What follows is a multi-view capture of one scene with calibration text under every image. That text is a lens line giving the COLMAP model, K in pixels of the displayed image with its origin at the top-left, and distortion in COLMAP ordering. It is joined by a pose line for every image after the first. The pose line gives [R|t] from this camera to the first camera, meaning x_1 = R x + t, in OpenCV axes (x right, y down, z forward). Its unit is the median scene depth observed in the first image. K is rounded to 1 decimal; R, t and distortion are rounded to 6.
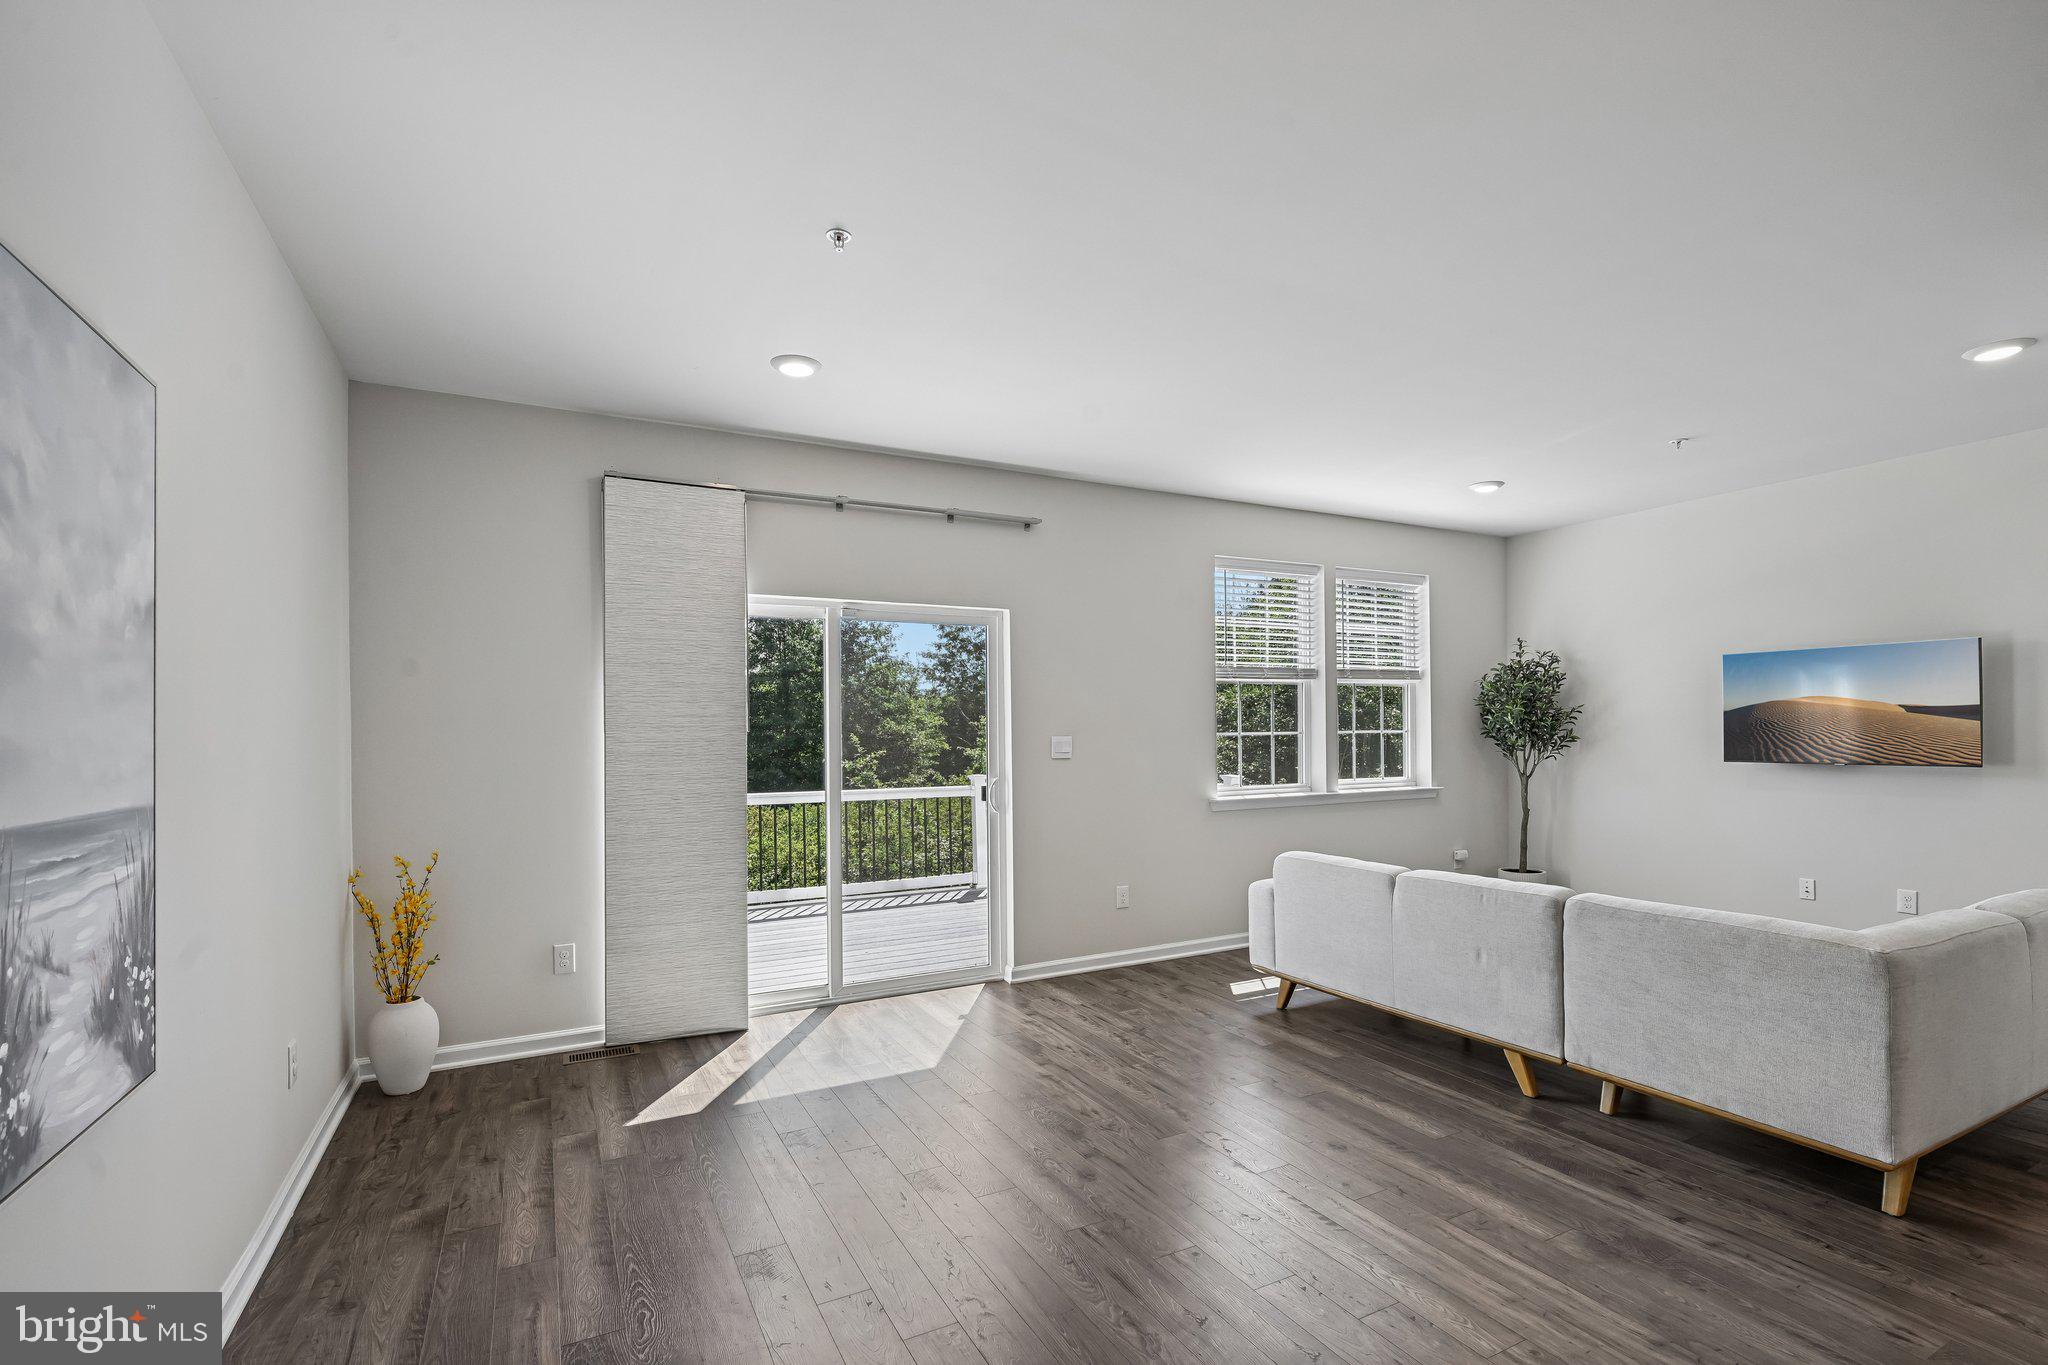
lens RADIAL K [[923.3, 0, 1031.1], [0, 923.3, 732.4], [0, 0, 1]] dist [0.001563, 0.000250]
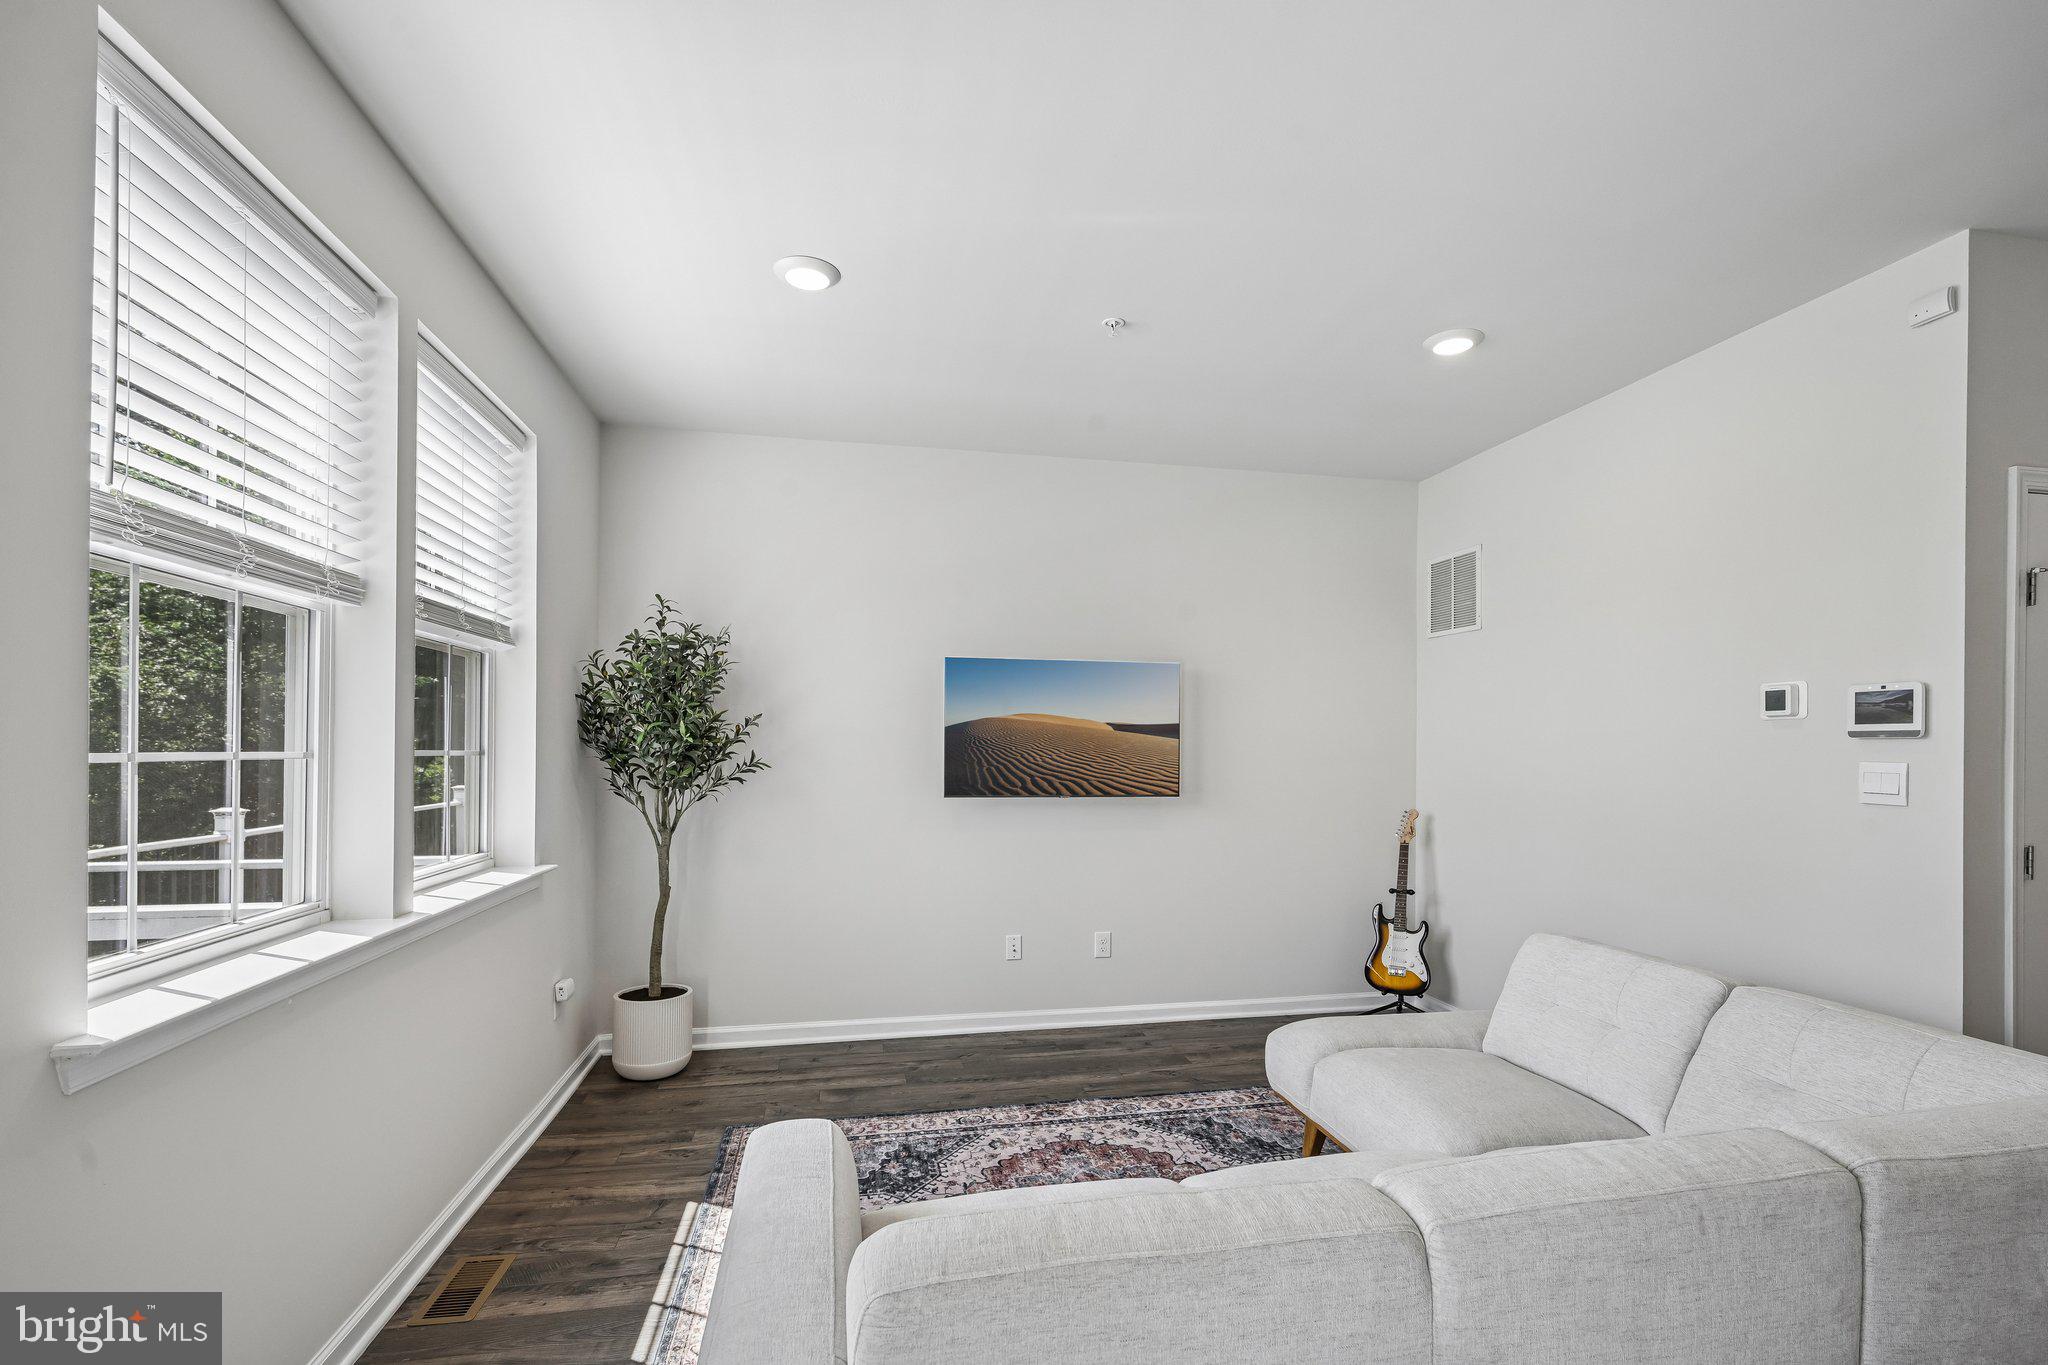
lens RADIAL K [[929.0, 0, 1018.5], [0, 929.0, 752.4], [0, 0, 1]] dist [-0.004064, -0.000388]
pose [[0.271069, 0.008611, 0.962522, 0.039330], [-0.008187, 0.999944, -0.006640, -0.001309], [-0.962525, -0.006080, 0.271124, 0.955257]]
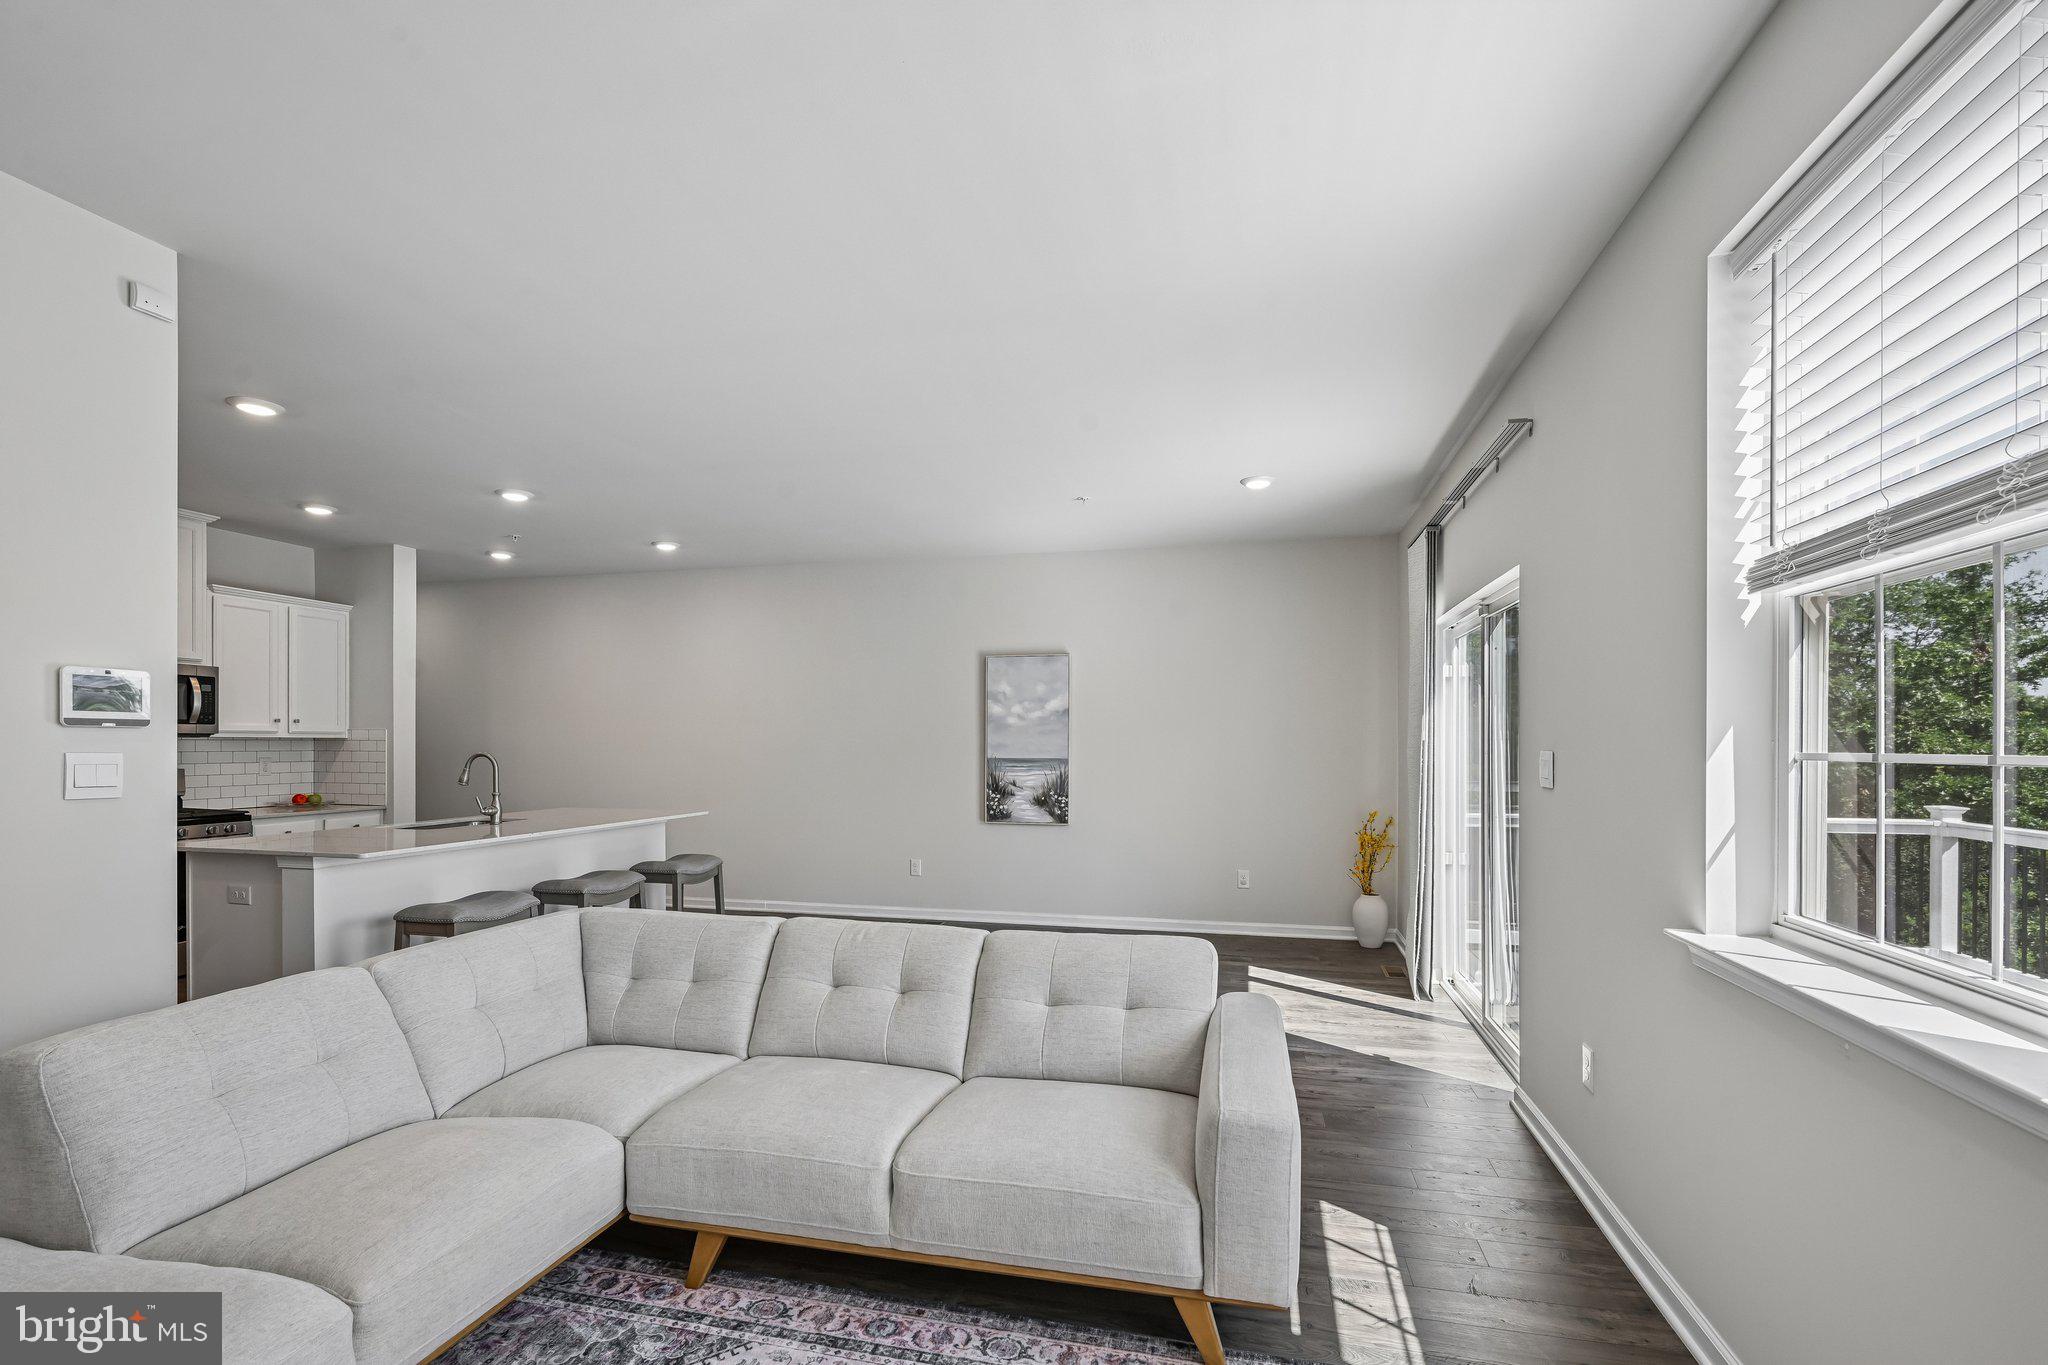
lens RADIAL K [[923.3, 0, 1031.1], [0, 923.3, 732.4], [0, 0, 1]] dist [0.001563, 0.000250]
pose [[-0.653418, 0.002810, -0.756992, 0.887239], [0.006382, 0.999978, -0.001797, -0.011599], [0.756970, -0.006005, -0.653422, 1.408958]]
